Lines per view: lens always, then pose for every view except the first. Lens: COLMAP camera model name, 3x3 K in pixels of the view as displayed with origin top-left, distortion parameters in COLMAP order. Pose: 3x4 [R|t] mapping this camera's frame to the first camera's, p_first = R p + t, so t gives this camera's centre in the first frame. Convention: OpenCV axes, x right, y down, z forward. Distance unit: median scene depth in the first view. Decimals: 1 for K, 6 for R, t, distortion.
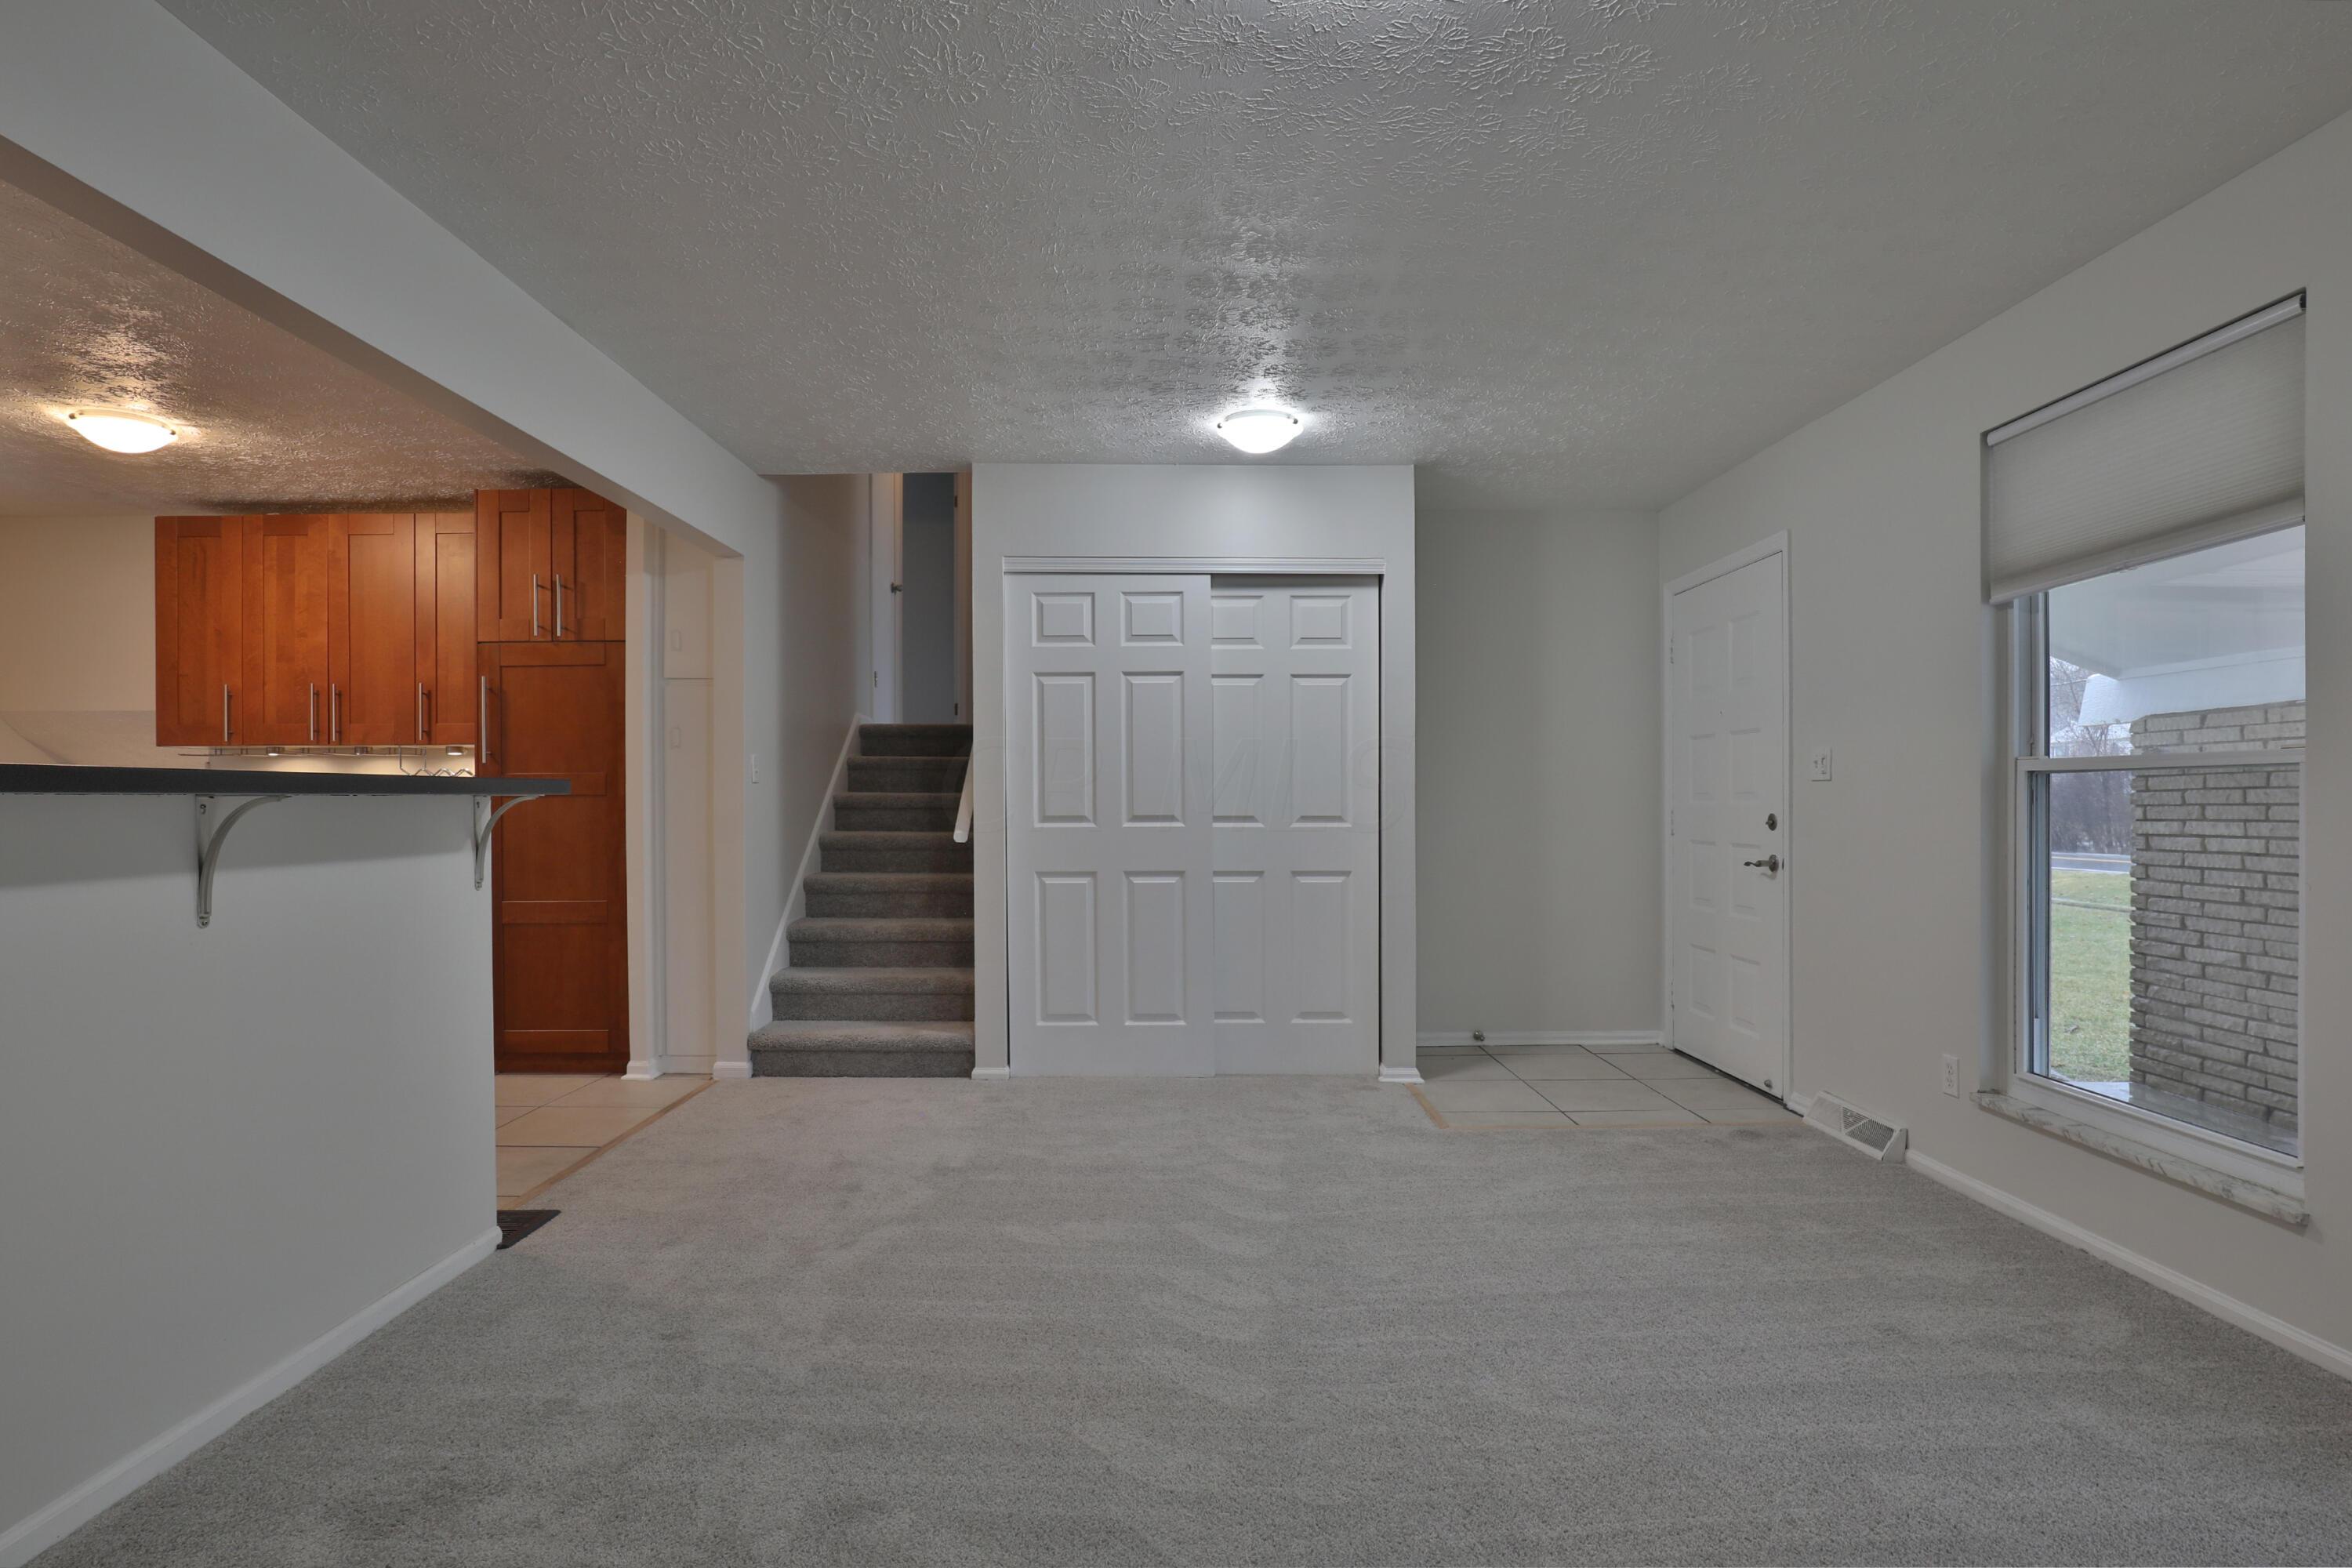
lens RADIAL K [[1163.3, 0, 1173.0], [0, 1163.3, 815.0], [0, 0, 1]] dist [-0.019310, 0.000391]
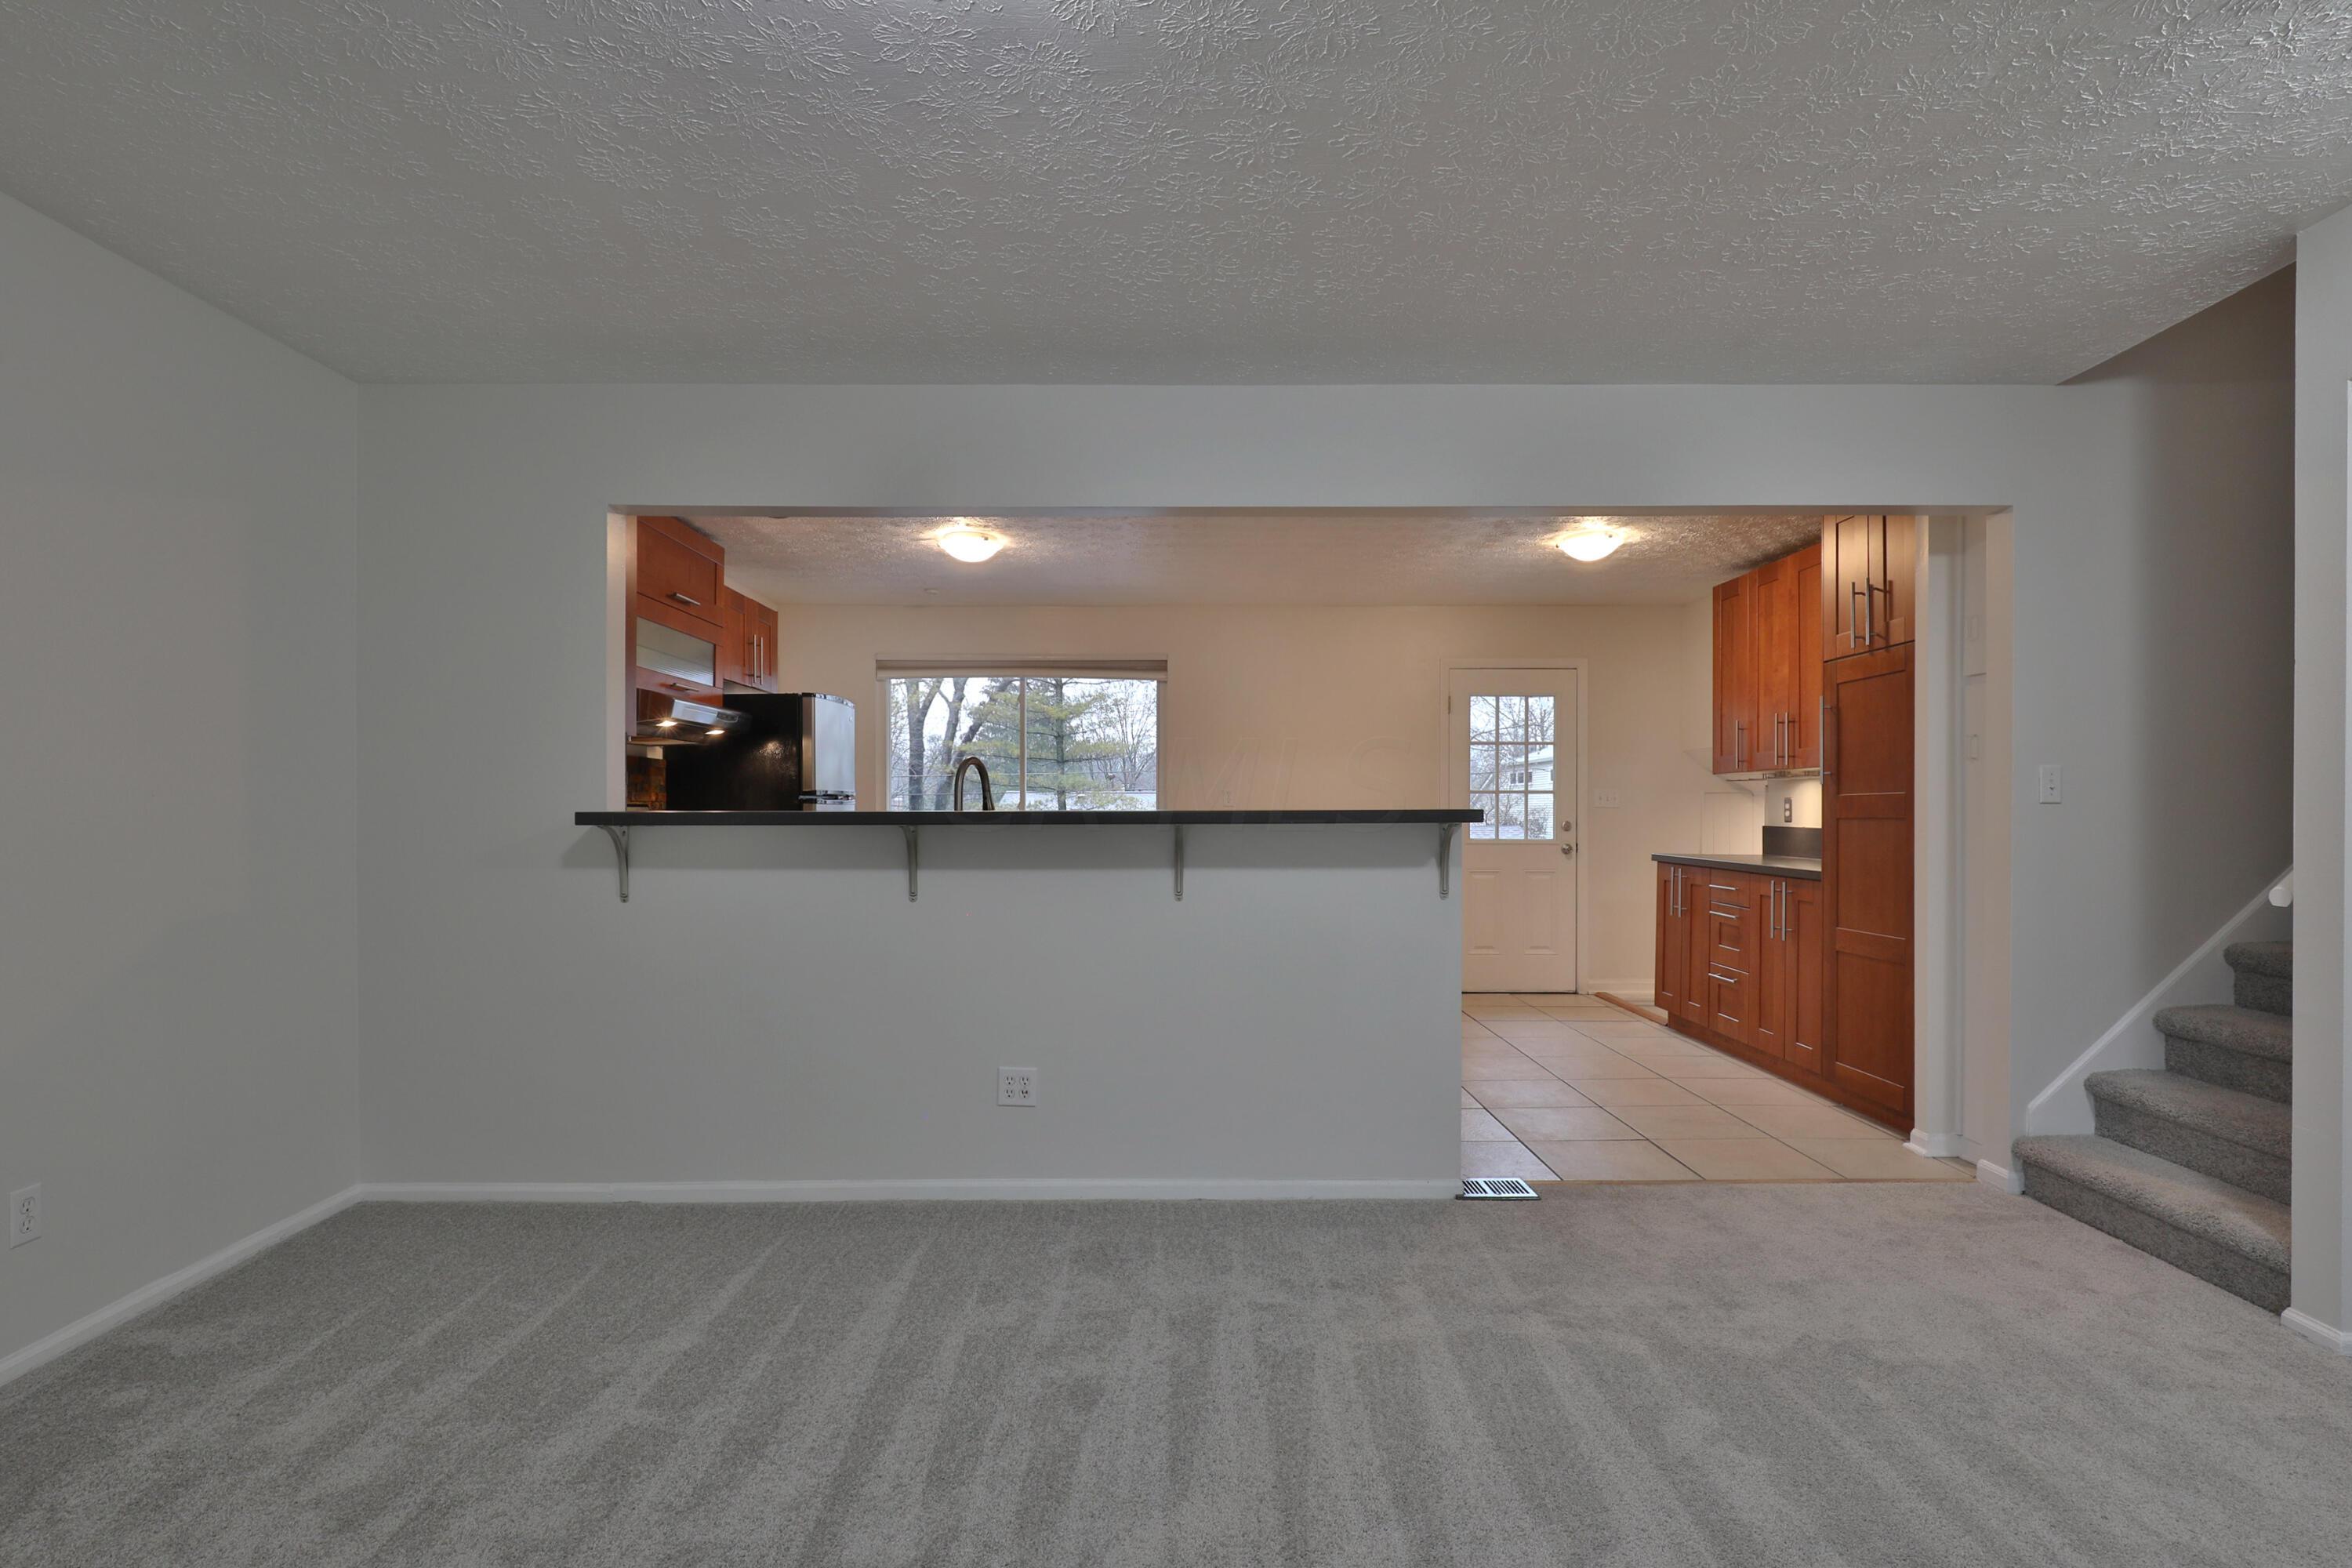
lens RADIAL K [[1161.2, 0, 1145.3], [0, 1161.2, 800.3], [0, 0, 1]] dist [0.040693, 0.000350]
pose [[0.013132, -0.002289, -0.999911, 0.452401], [-0.014058, 0.999898, -0.002474, -0.023337], [0.999815, 0.014089, 0.013099, 0.461972]]
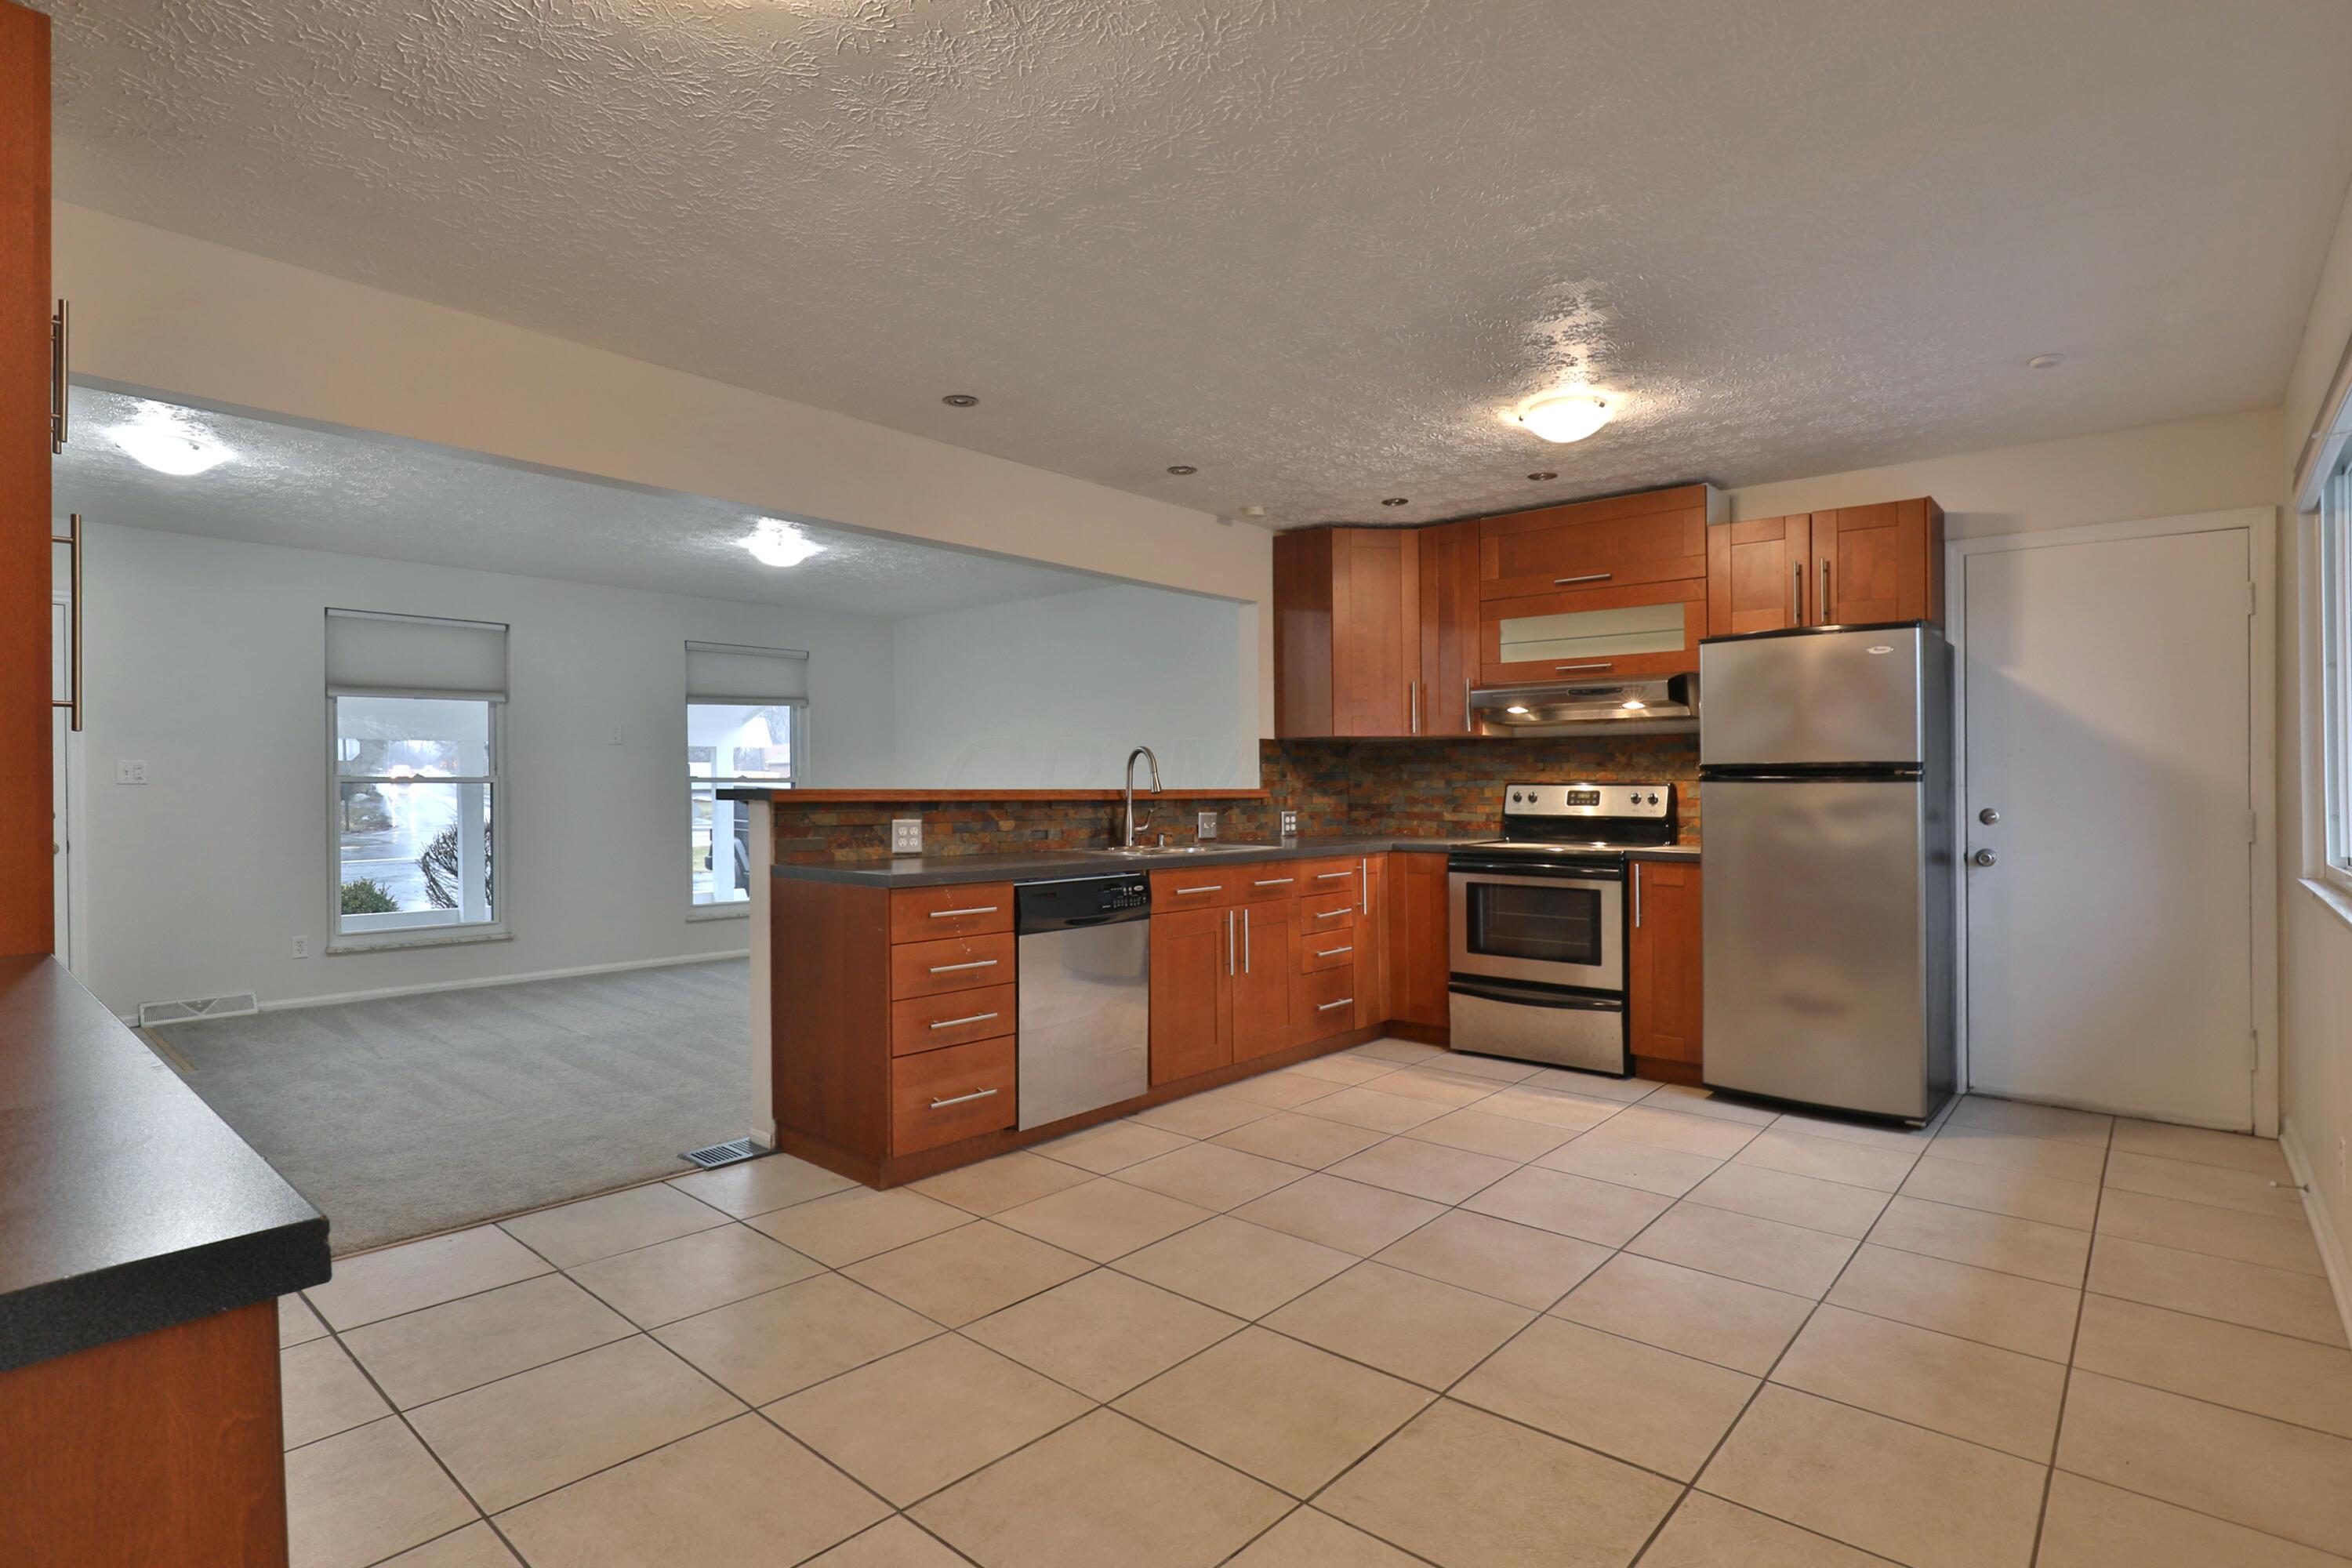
lens RADIAL K [[1161.2, 0, 1145.3], [0, 1161.2, 800.3], [0, 0, 1]] dist [0.040693, 0.000350]
pose [[-0.747153, -0.004276, 0.664638, -1.237228], [0.012041, 0.999728, 0.019967, -0.022844], [-0.664543, 0.022921, -0.746899, 1.176654]]
